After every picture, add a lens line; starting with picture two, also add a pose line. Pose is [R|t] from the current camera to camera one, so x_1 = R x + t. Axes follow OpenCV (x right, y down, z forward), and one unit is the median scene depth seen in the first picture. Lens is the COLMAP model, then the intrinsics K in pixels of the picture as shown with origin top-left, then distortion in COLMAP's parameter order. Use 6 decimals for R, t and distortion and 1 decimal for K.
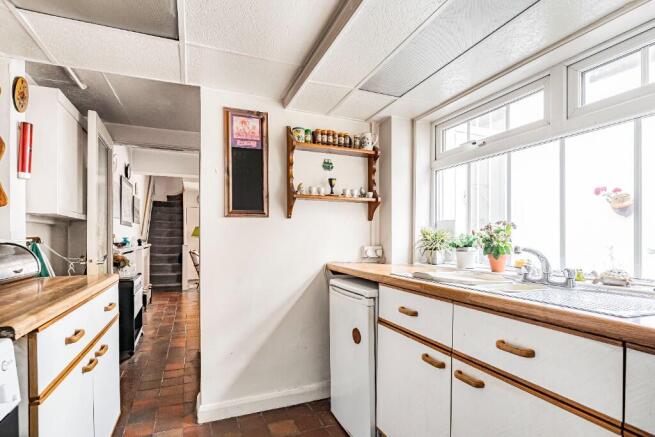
lens RADIAL K [[327.0, 0, 327.1], [0, 327.0, 237.7], [0, 0, 1]] dist [0.000484, 0.000025]
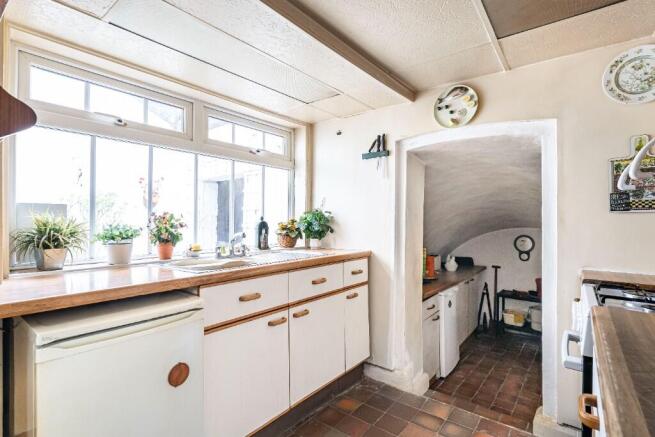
lens RADIAL K [[319.2, 0, 327.5], [0, 319.2, 218.5], [0, 0, 1]] dist [-0.000262, -0.000042]
pose [[-0.504444, 0.005473, 0.863427, -0.741581], [0.001885, 0.999985, -0.005237, -0.025511], [-0.863443, -0.001014, -0.504446, 1.236507]]
